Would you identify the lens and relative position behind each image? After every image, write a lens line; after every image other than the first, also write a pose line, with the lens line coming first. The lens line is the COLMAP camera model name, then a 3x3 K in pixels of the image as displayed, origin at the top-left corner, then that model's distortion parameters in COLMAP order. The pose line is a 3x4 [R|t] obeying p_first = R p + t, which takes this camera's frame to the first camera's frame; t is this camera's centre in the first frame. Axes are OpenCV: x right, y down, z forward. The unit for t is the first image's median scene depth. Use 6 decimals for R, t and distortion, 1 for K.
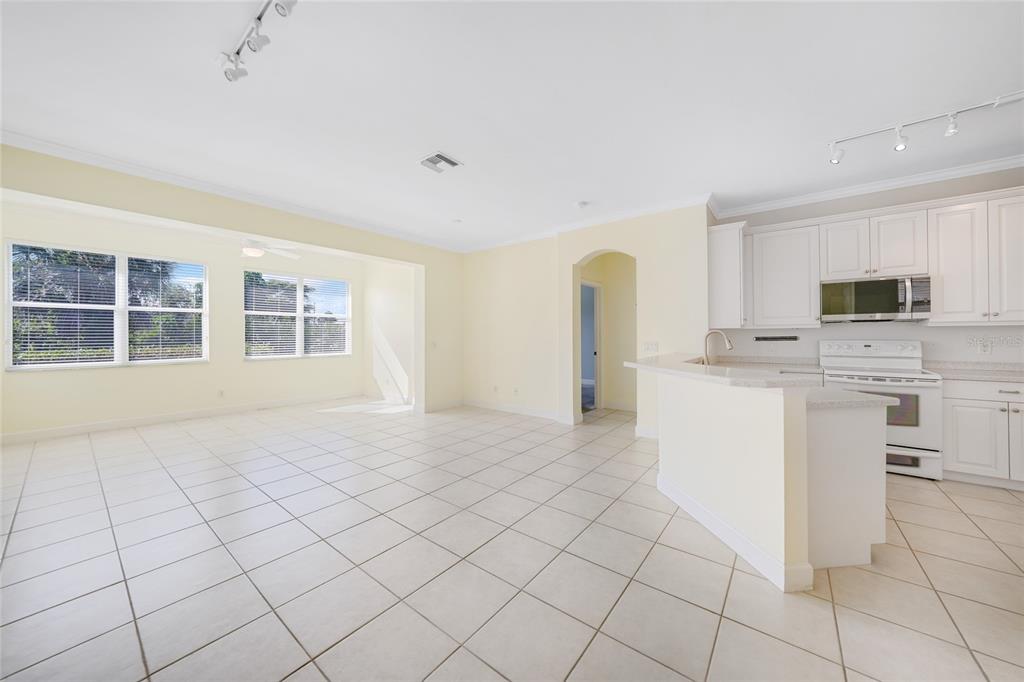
lens RADIAL K [[358.4, 0, 510.0], [0, 358.4, 333.0], [0, 0, 1]] dist [-0.022943, 0.003344]
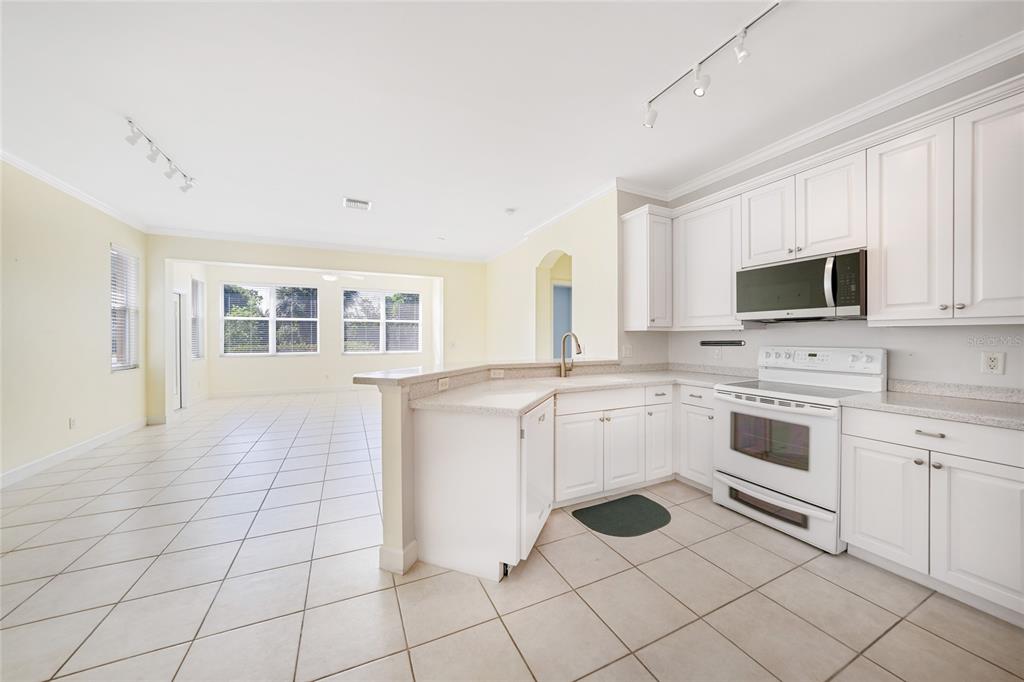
lens RADIAL K [[358.4, 0, 509.6], [0, 358.4, 338.3], [0, 0, 1]] dist [-0.022943, 0.003344]
pose [[0.890486, 0.006204, -0.454969, 0.766511], [-0.002041, 0.999951, 0.009640, -0.002319], [0.455006, -0.007656, 0.890455, 0.085569]]
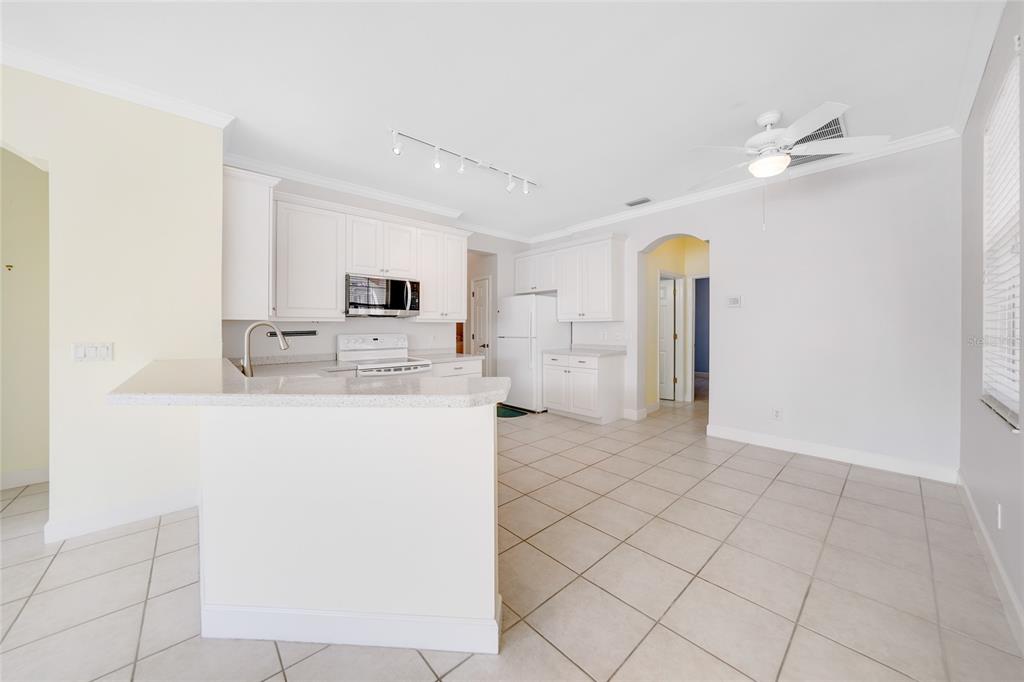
lens RADIAL K [[358.4, 0, 512.6], [0, 358.4, 328.0], [0, 0, 1]] dist [-0.022943, 0.003344]
pose [[0.161173, 0.002637, 0.986923, 0.000009], [-0.003069, 0.999993, -0.002171, 0.003180], [-0.986921, -0.002679, 0.161180, 0.388898]]
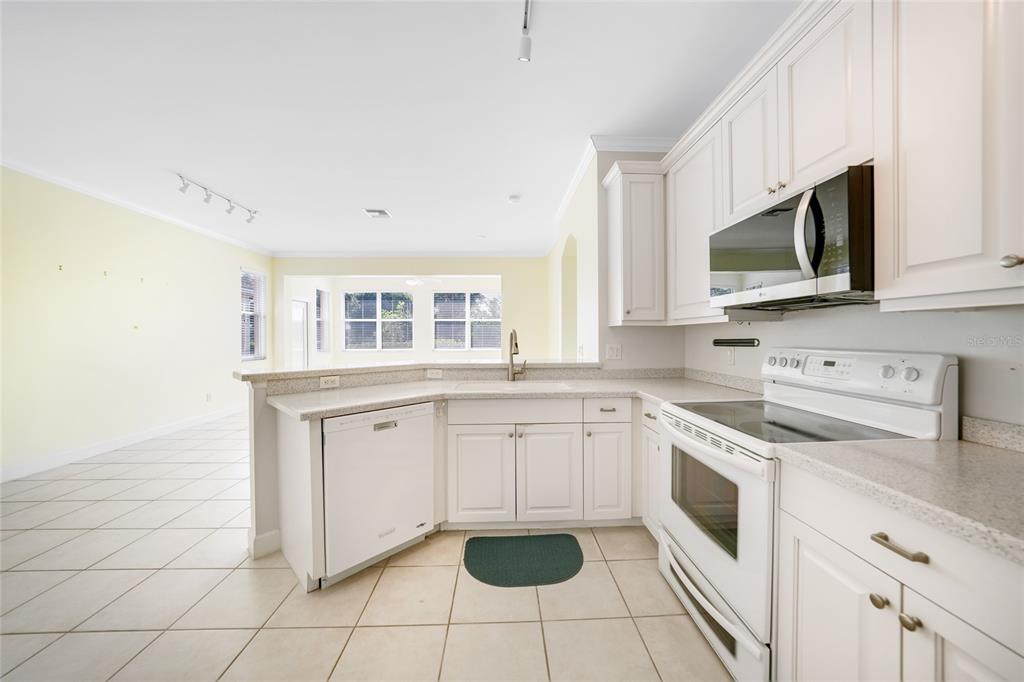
lens RADIAL K [[358.4, 0, 505.1], [0, 358.4, 338.3], [0, 0, 1]] dist [-0.022943, 0.003344]
pose [[0.634519, 0.008566, -0.772859, 1.052352], [0.004914, 0.999874, 0.015116, -0.000700], [0.772891, -0.013389, 0.634397, 0.424863]]
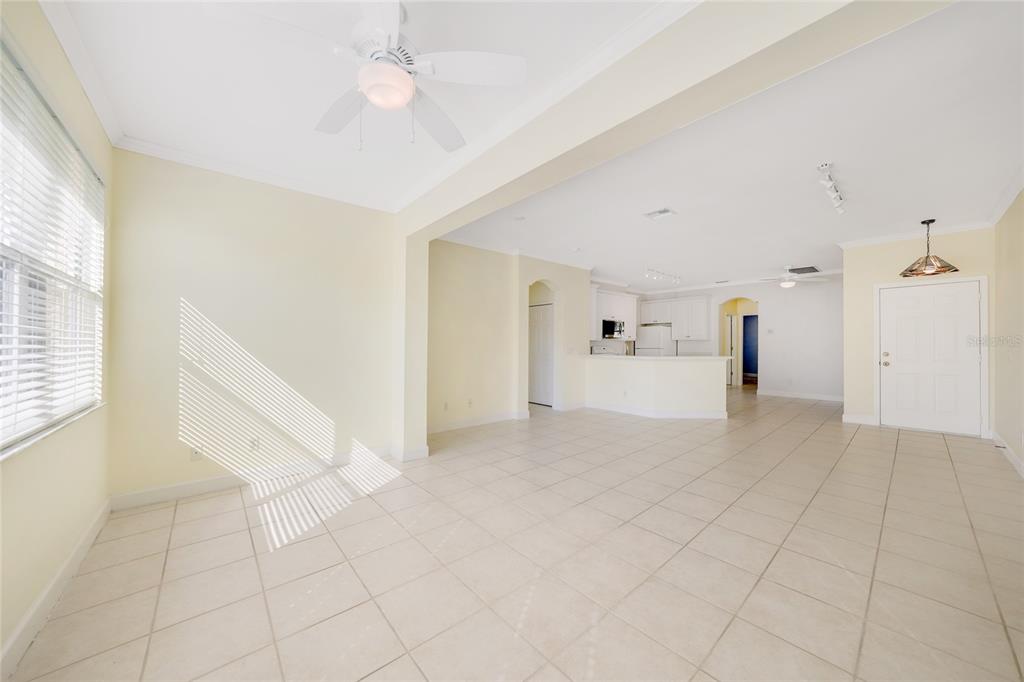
lens RADIAL K [[358.4, 0, 509.0], [0, 358.4, 339.8], [0, 0, 1]] dist [-0.022943, 0.003344]
pose [[0.191291, 0.009766, 0.981485, -1.392240], [-0.006948, 0.999939, -0.008595, 0.004401], [-0.981509, -0.005175, 0.191347, 1.114147]]
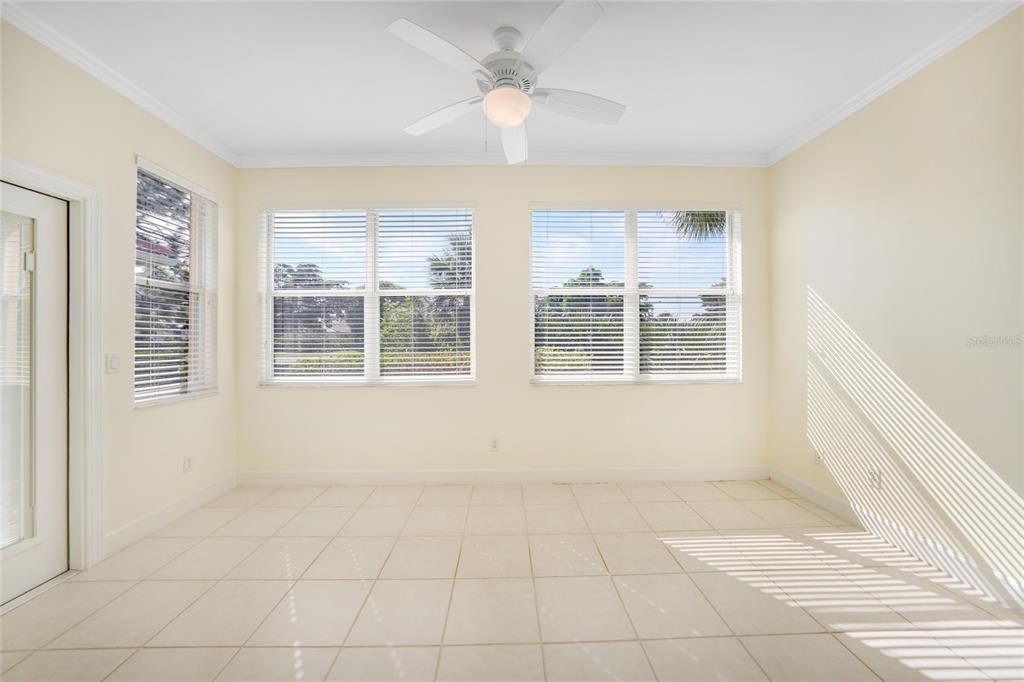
lens RADIAL K [[358.4, 0, 512.9], [0, 358.4, 330.5], [0, 0, 1]] dist [-0.022943, 0.003344]
pose [[0.657899, -0.006485, -0.753079, -0.608482], [0.005800, 0.999977, -0.003544, 0.002873], [0.753084, -0.002036, 0.657921, 1.034611]]
